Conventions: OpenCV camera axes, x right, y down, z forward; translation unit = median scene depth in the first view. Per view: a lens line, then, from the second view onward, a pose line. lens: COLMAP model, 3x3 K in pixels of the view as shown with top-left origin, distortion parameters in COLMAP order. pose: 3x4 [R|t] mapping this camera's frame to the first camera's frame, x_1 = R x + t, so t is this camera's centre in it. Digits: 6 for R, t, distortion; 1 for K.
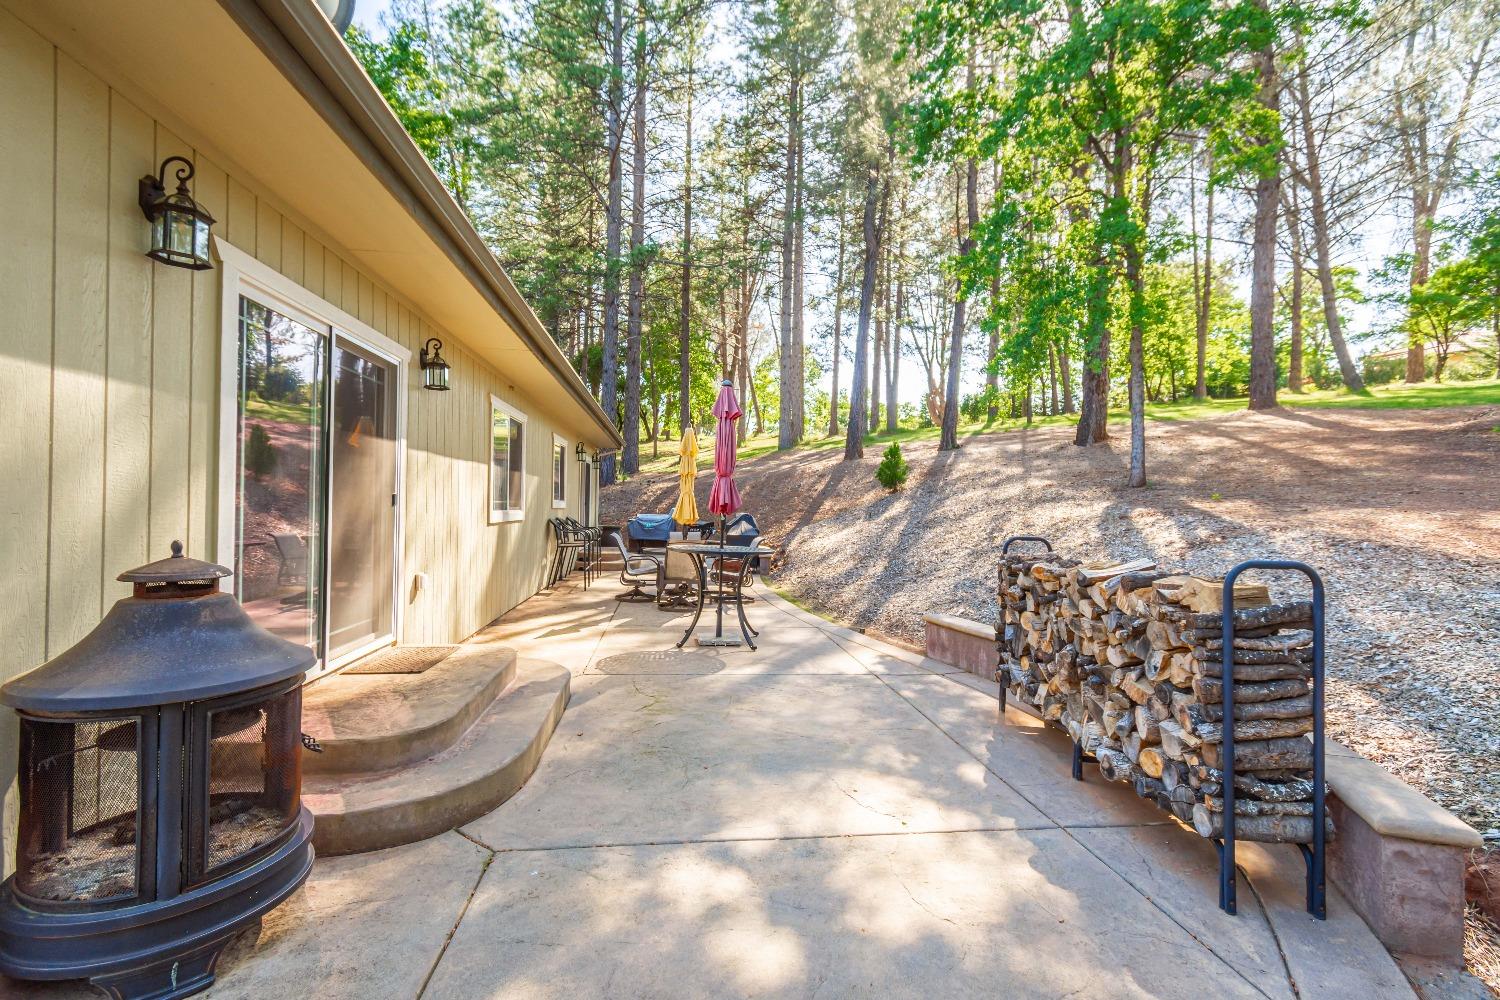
lens RADIAL K [[666.8, 0, 749.9], [0, 666.8, 500.4], [0, 0, 1]] dist [0.002002, 0.000183]
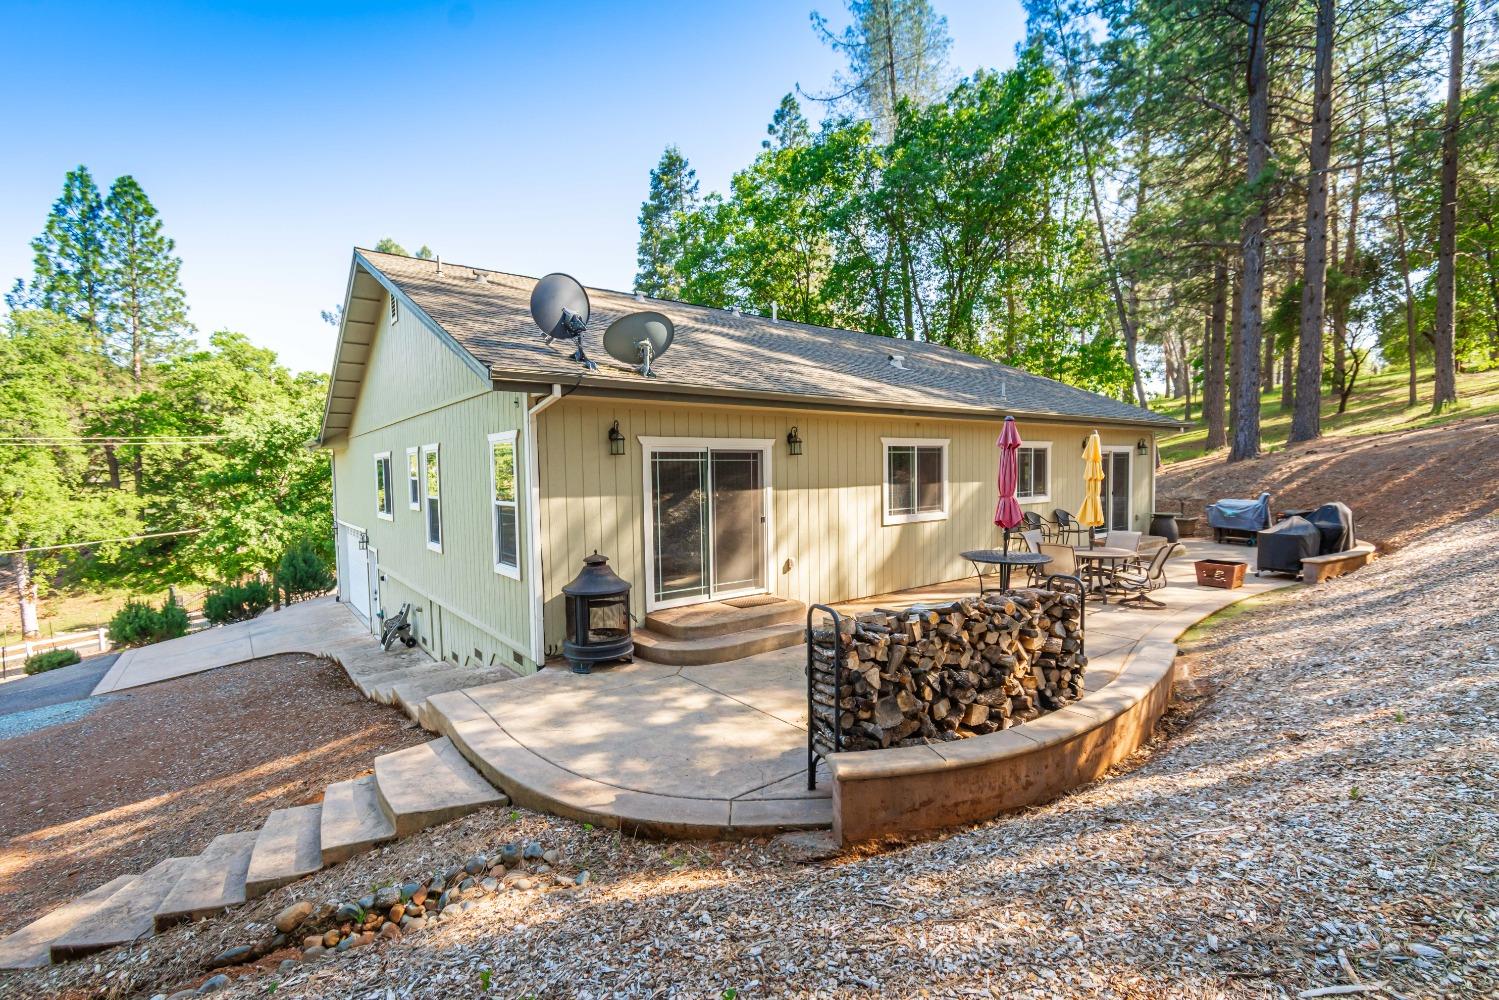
lens RADIAL K [[666.4, 0, 749.4], [0, 666.4, 500.4], [0, 0, 1]] dist [0.002002, 0.000183]
pose [[0.525627, 0.019347, -0.850495, 1.527915], [0.029494, 0.998726, 0.040947, -0.192896], [0.850204, -0.046607, 0.524386, -0.062609]]
